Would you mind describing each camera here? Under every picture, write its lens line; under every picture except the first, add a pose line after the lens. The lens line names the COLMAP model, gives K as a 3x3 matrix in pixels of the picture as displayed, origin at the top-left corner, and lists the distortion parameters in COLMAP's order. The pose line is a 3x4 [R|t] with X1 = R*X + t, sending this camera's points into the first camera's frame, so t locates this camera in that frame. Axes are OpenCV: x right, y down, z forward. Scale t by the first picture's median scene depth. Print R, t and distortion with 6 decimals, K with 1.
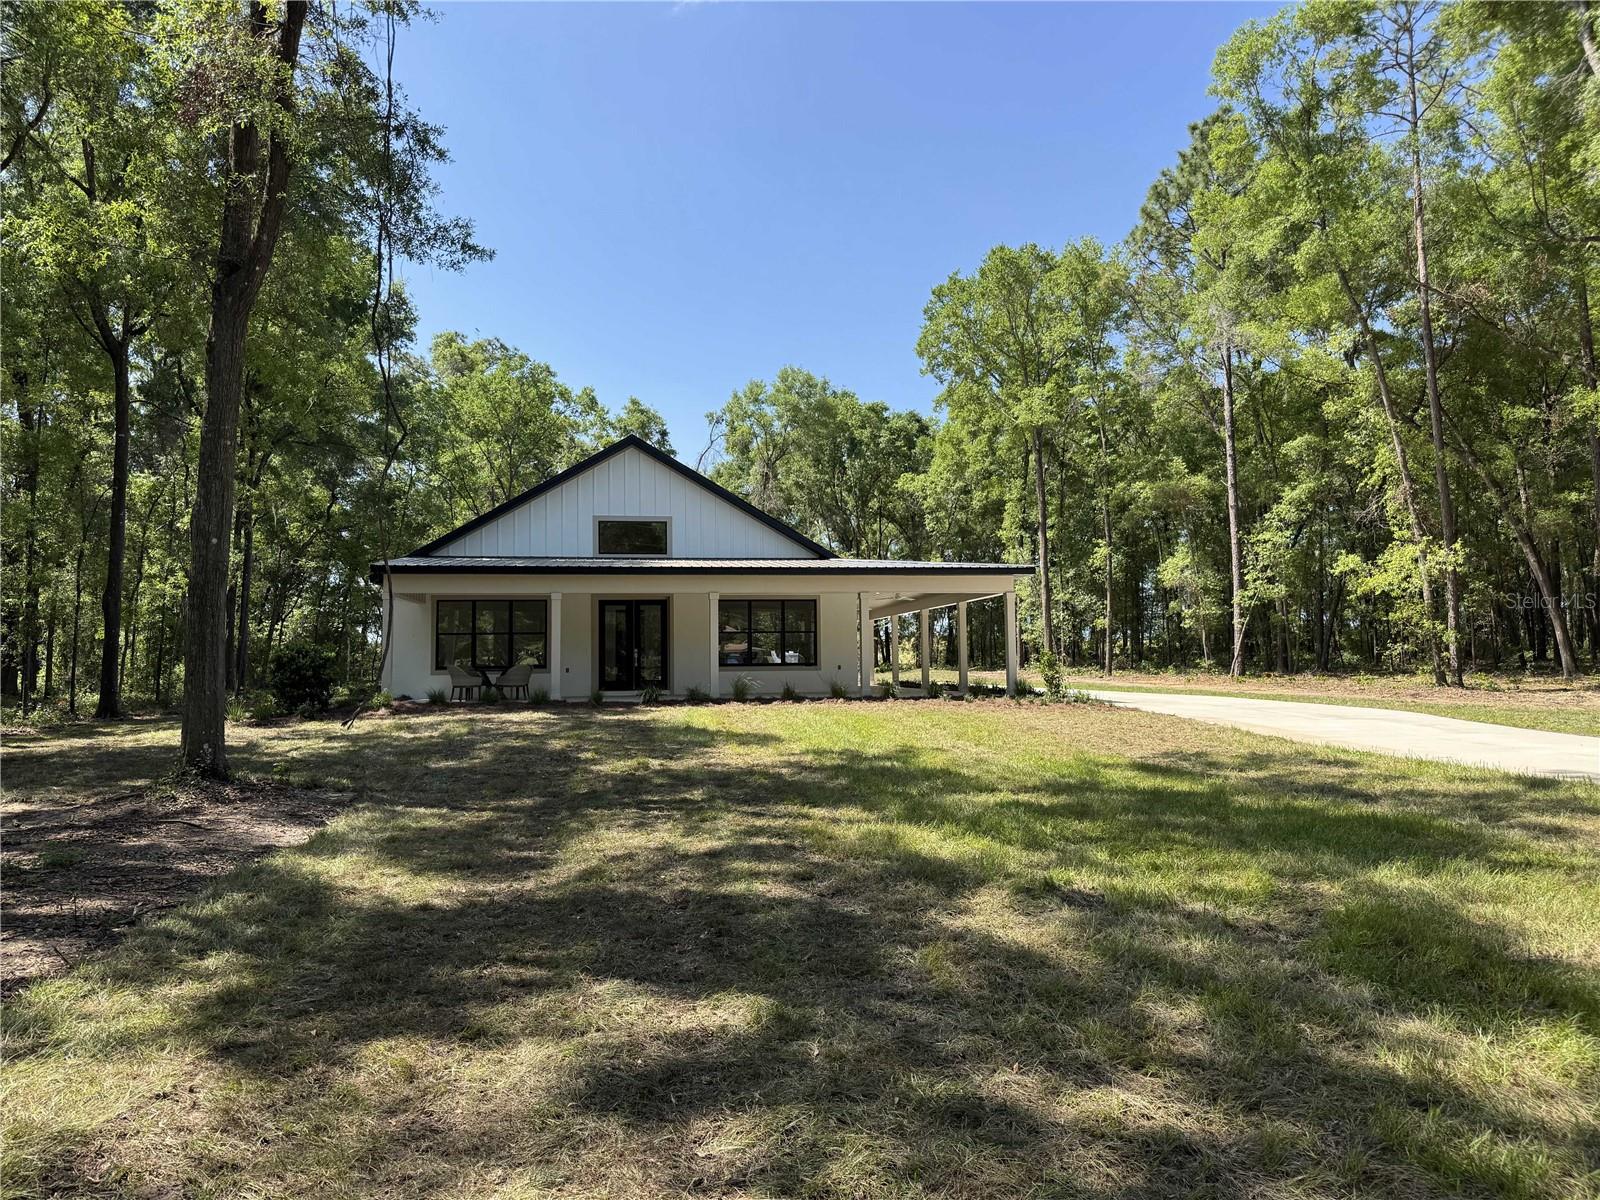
lens RADIAL K [[1119.4, 0, 783.6], [0, 1119.4, 602.3], [0, 0, 1]] dist [0.059712, -0.079793]
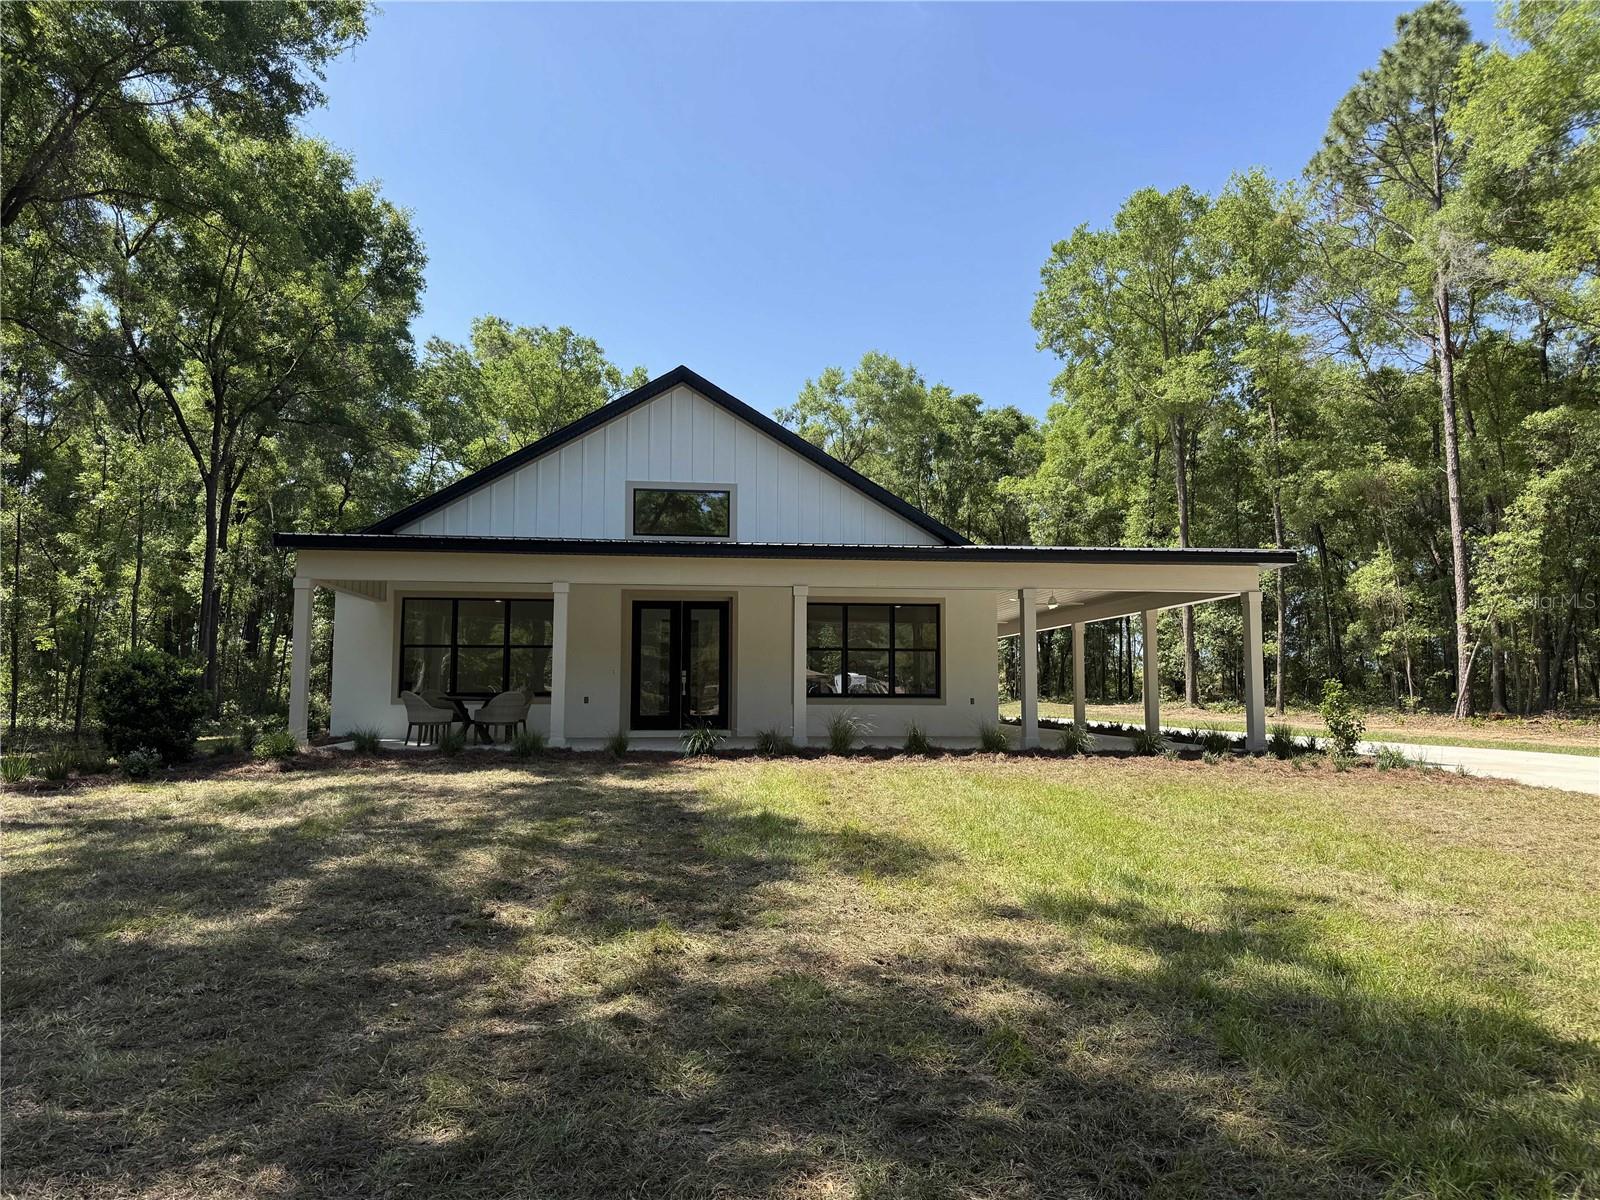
lens RADIAL K [[1119.4, 0, 800.4], [0, 1119.4, 607.5], [0, 0, 1]] dist [0.059712, -0.079793]
pose [[0.999156, 0.011258, -0.039511, -0.021922], [-0.012030, 0.999741, -0.019339, 0.010189], [0.039283, 0.019798, 0.999032, 0.209632]]
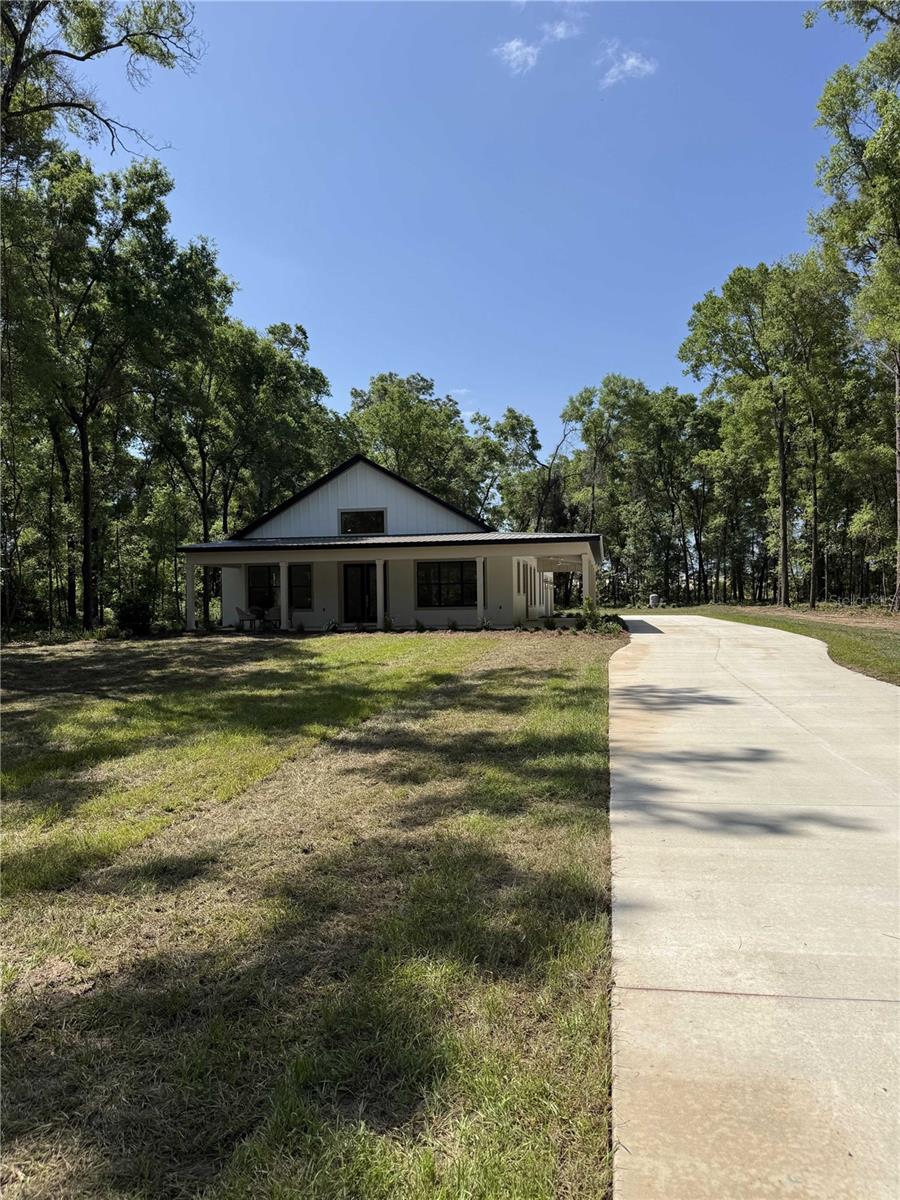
lens RADIAL K [[839.6, 0, 426.8], [0, 839.6, 607.7], [0, 0, 1]] dist [0.059712, -0.079793]
pose [[0.937895, -0.001932, -0.346915, 0.239250], [0.024980, 0.997765, 0.061978, -0.007517], [0.346020, -0.066795, 0.935846, -0.028467]]
